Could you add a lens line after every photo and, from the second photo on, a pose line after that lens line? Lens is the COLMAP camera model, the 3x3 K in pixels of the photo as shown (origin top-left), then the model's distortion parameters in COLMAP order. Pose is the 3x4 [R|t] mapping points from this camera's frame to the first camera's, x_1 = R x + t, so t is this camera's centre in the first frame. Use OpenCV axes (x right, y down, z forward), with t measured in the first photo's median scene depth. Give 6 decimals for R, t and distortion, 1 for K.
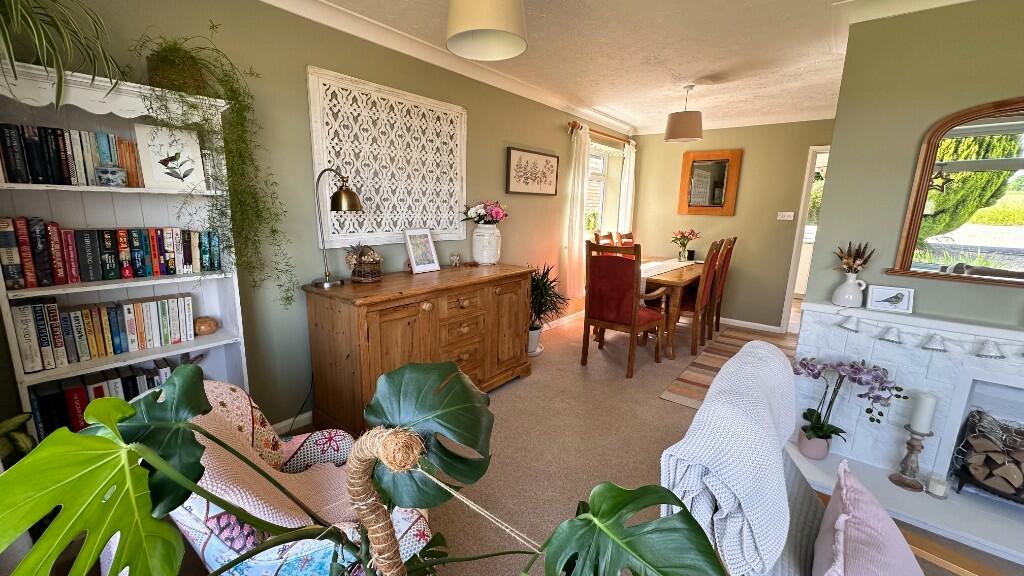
lens RADIAL K [[407.6, 0, 511.9], [0, 407.6, 285.8], [0, 0, 1]] dist [-0.003355, 0.000082]
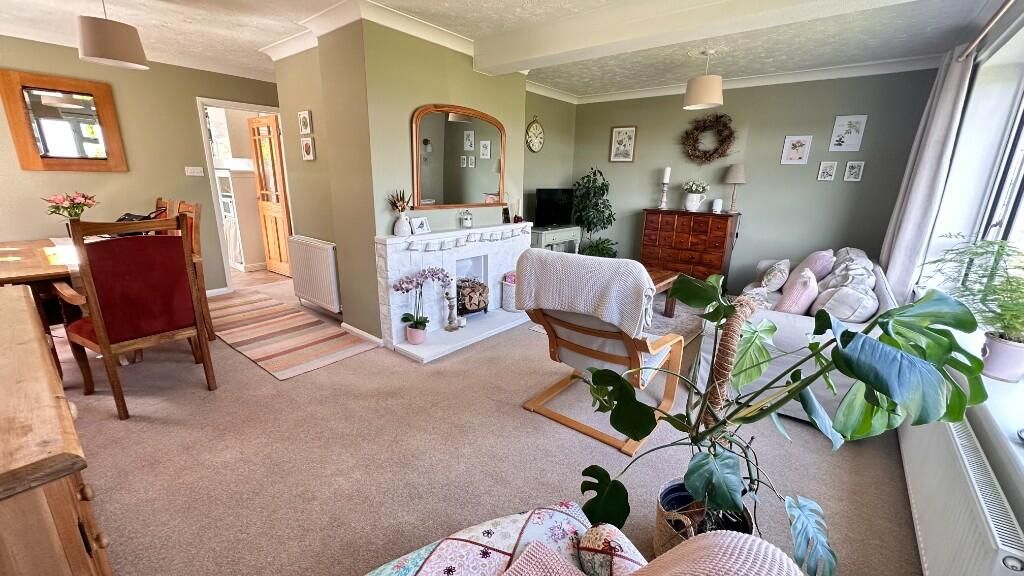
lens RADIAL K [[407.6, 0, 513.6], [0, 407.6, 290.0], [0, 0, 1]] dist [-0.003355, 0.000082]
pose [[0.009817, -0.290896, 0.956704, -0.587226], [0.173643, 0.942711, 0.284859, -0.109084], [-0.984760, 0.163329, 0.059766, 0.557370]]
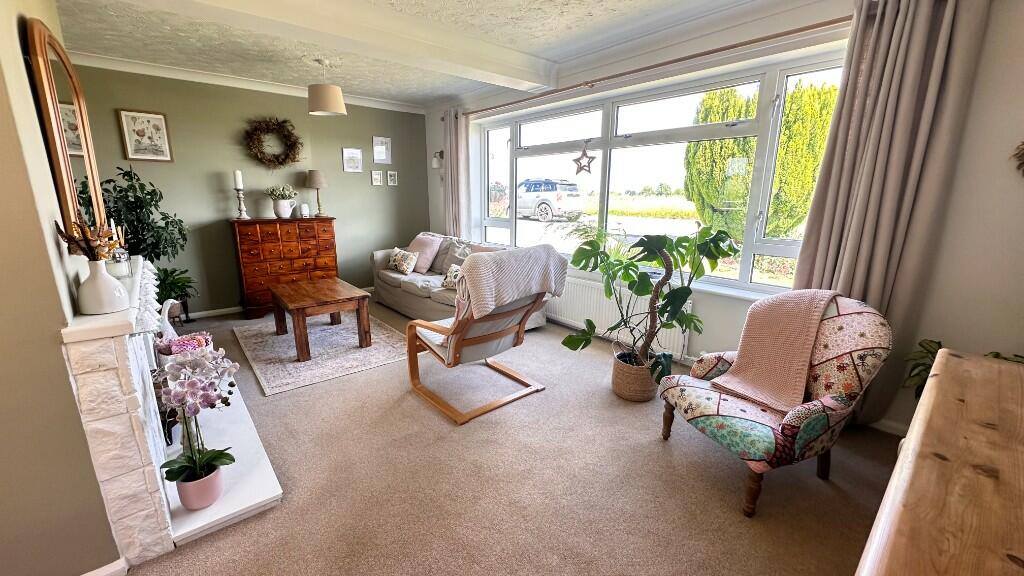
lens RADIAL K [[407.6, 0, 512.2], [0, 407.6, 287.2], [0, 0, 1]] dist [-0.003355, 0.000082]
pose [[-0.982337, -0.073152, 0.172231, 0.118734], [0.004127, 0.911727, 0.410776, -0.242424], [-0.187076, 0.404231, -0.895321, 1.447642]]
